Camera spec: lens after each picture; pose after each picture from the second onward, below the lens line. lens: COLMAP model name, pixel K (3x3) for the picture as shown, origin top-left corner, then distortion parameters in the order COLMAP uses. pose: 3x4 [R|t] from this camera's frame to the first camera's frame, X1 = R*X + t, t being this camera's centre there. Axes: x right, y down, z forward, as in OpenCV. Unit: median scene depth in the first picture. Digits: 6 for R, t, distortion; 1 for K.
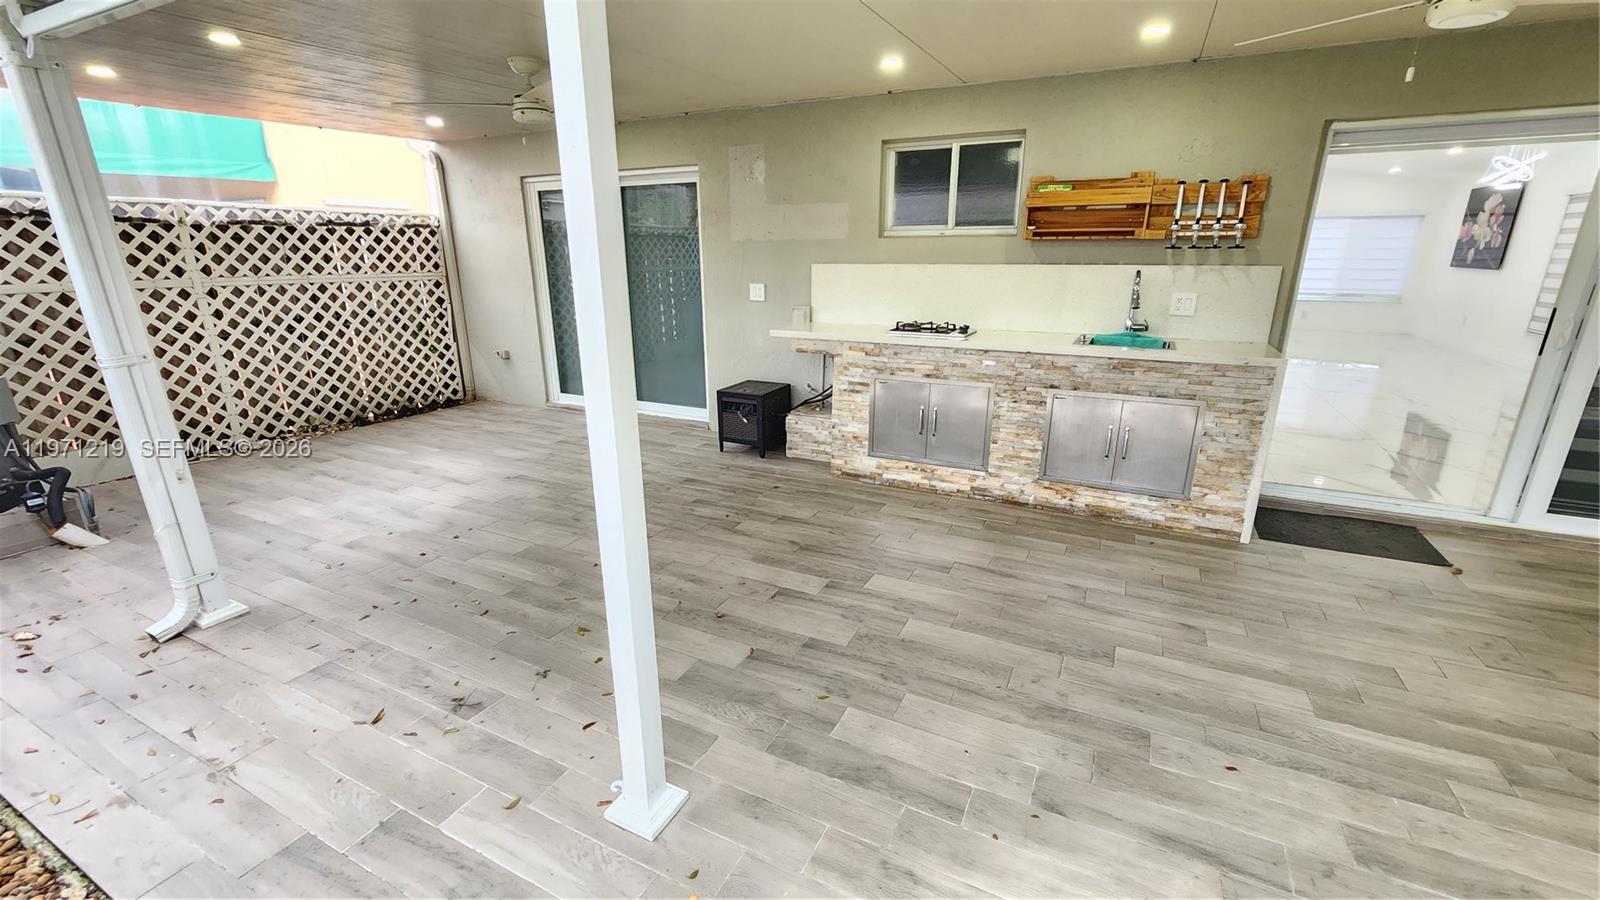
lens RADIAL K [[658.8, 0, 810.8], [0, 658.8, 457.7], [0, 0, 1]] dist [-0.000332, -0.000634]
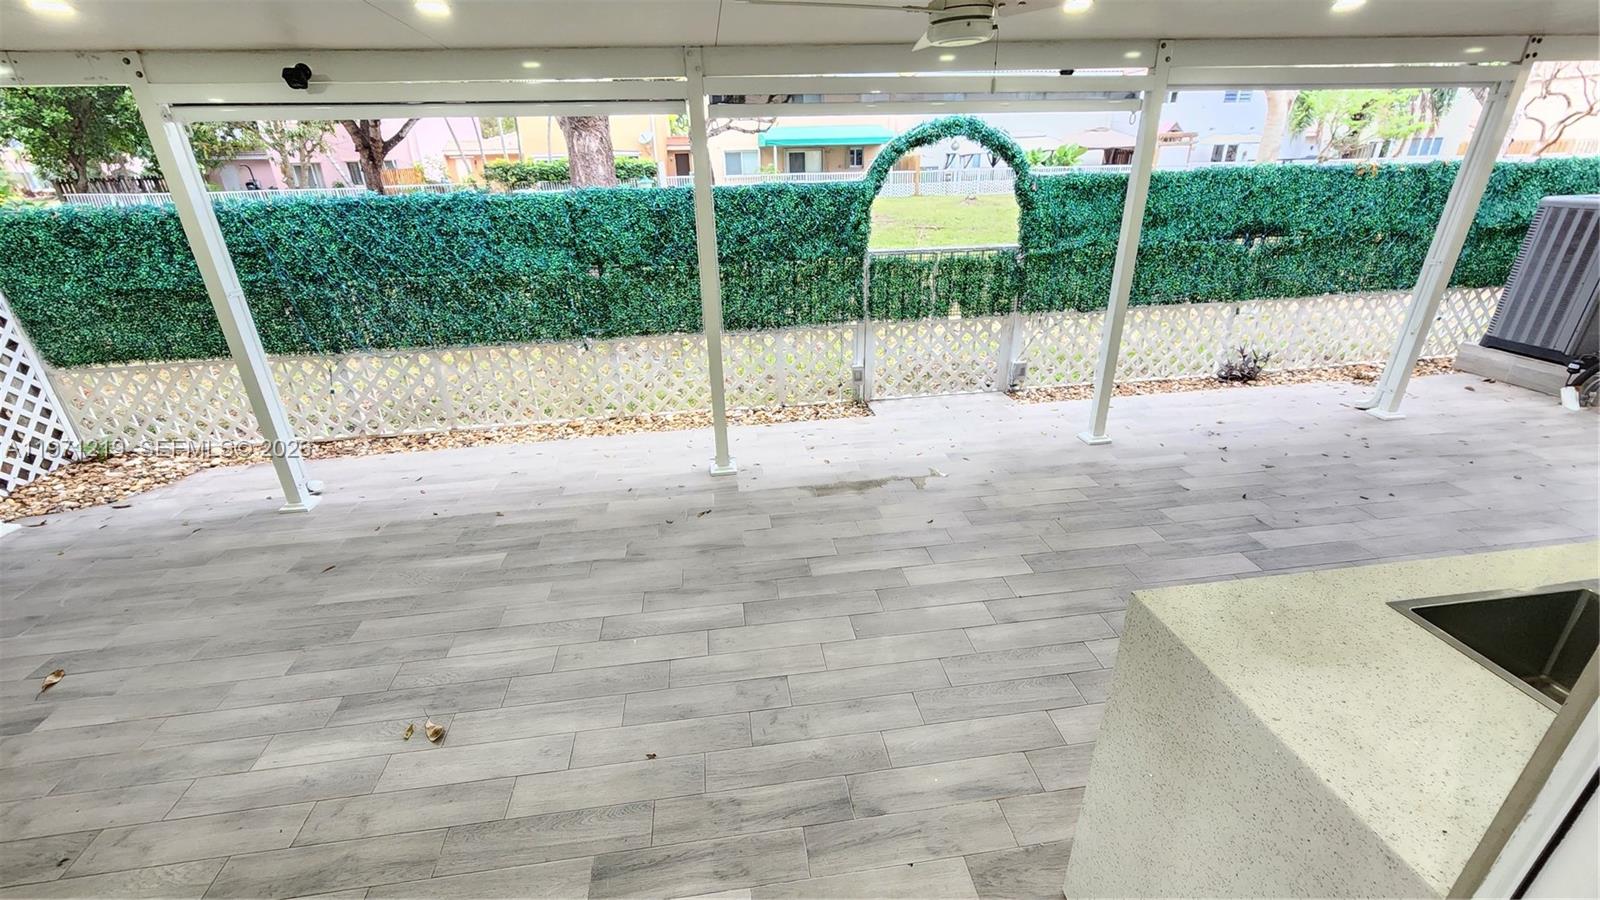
lens RADIAL K [[658.8, 0, 801.1], [0, 658.8, 451.3], [0, 0, 1]] dist [-0.000332, -0.000634]
pose [[-0.824966, 0.246567, -0.508563, 0.691997], [-0.147145, 0.775090, 0.614479, -0.286322], [0.545692, 0.581756, -0.603142, 0.683957]]
